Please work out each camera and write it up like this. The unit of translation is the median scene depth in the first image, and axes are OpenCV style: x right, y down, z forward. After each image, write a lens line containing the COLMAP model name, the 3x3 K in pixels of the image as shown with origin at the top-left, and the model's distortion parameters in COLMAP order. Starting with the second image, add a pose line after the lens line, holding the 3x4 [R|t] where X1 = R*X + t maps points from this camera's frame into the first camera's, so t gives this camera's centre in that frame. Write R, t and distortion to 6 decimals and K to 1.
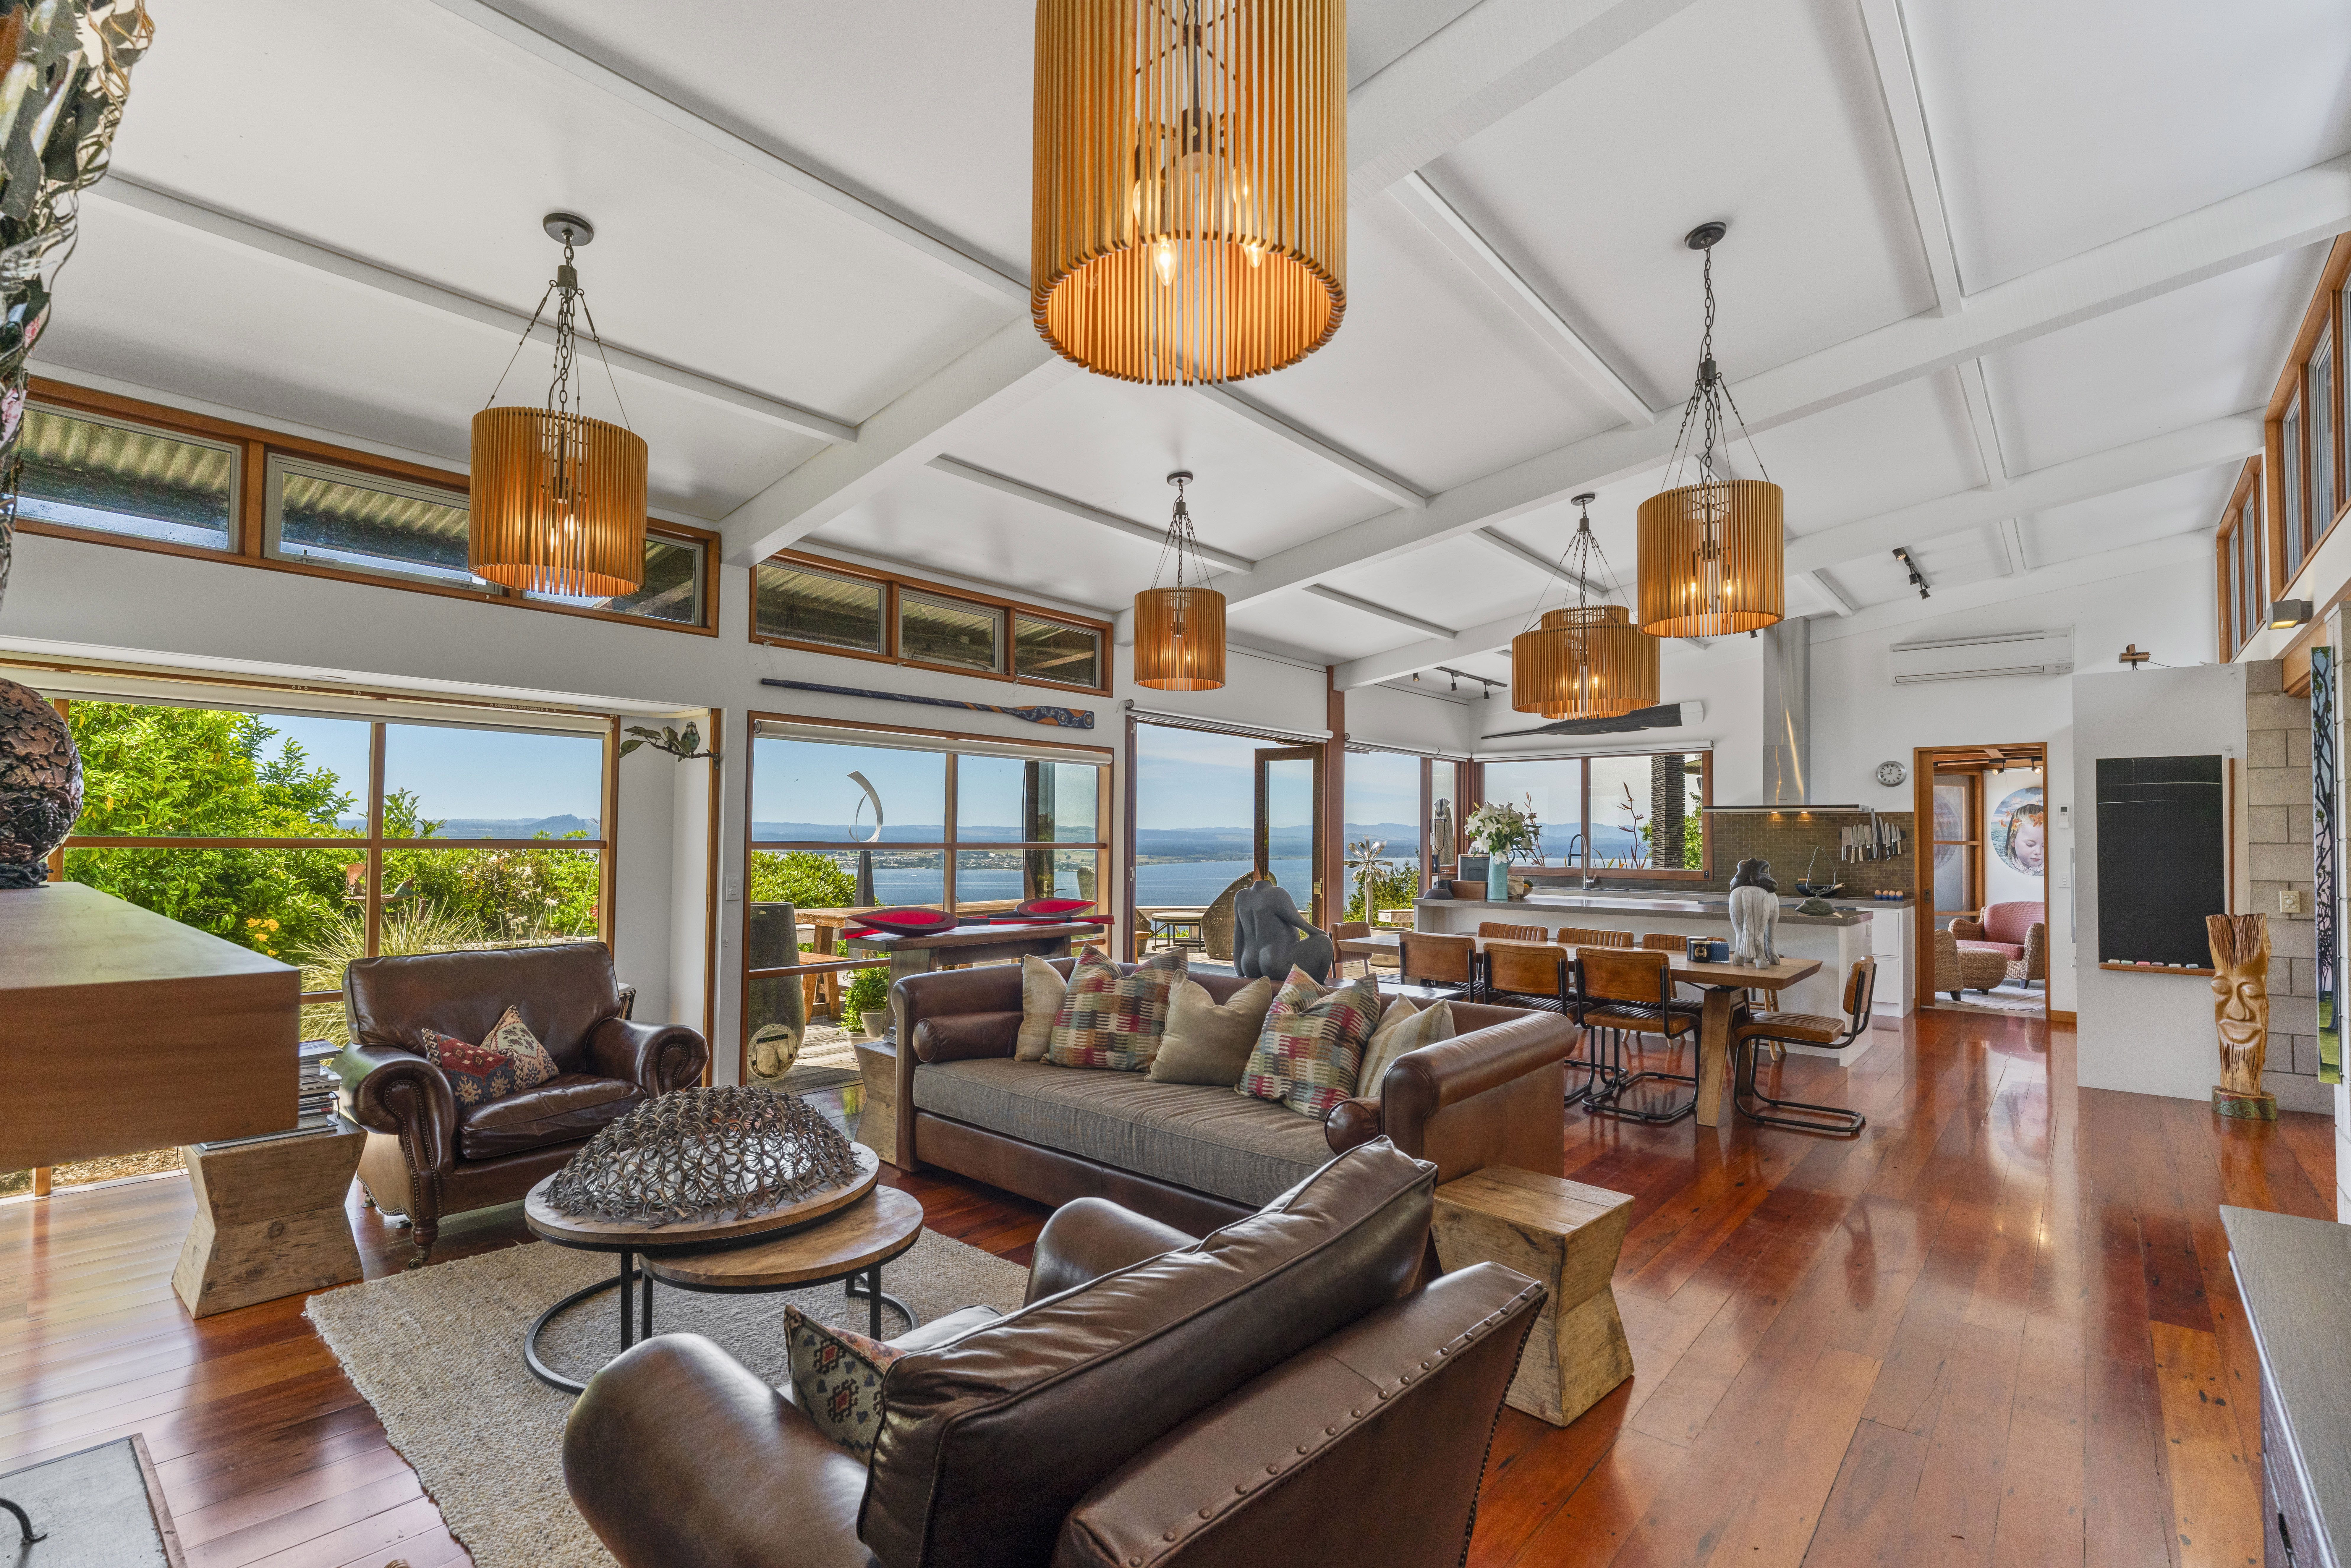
lens RADIAL K [[1066.5, 0, 1166.1], [0, 1066.5, 805.0], [0, 0, 1]] dist [-0.004094, -0.000352]
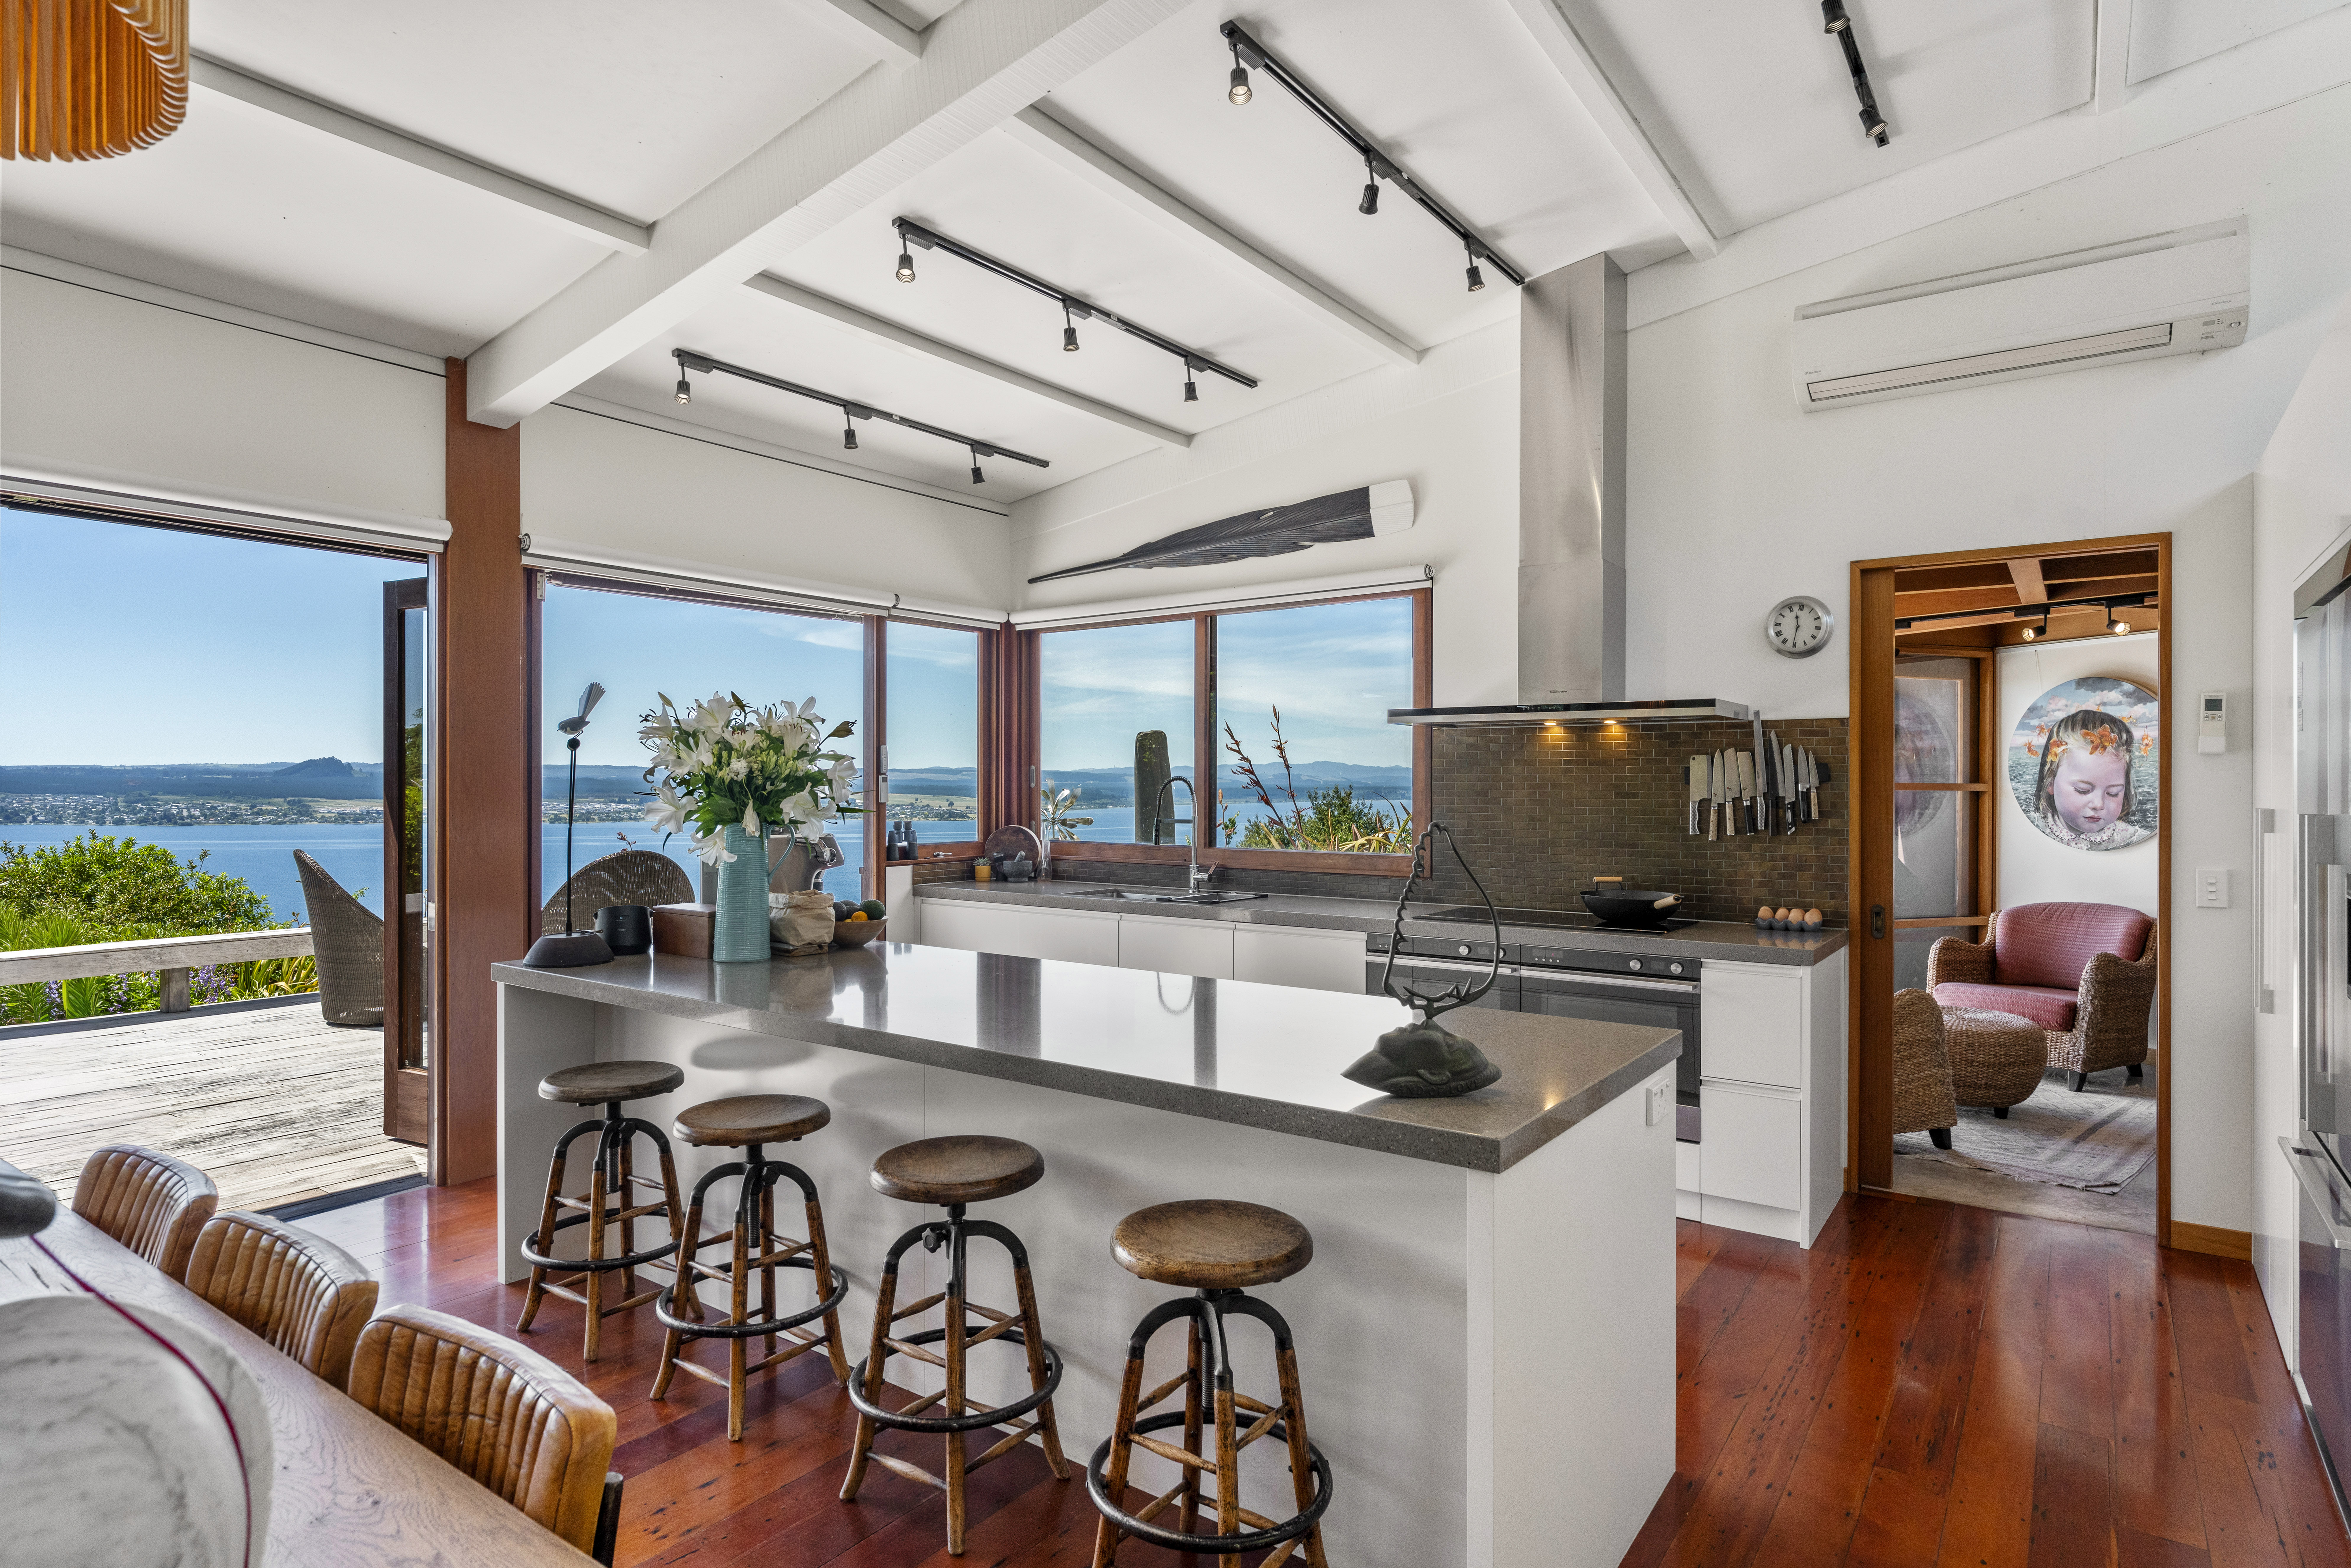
lens RADIAL K [[1242.7, 0, 1173.0], [0, 1242.7, 779.9], [0, 0, 1]] dist [0.002823, 0.000343]
pose [[0.996502, -0.007968, 0.083183, 0.352554], [0.005381, 0.999496, 0.031274, 0.012433], [-0.083390, -0.030717, 0.996043, 0.475239]]
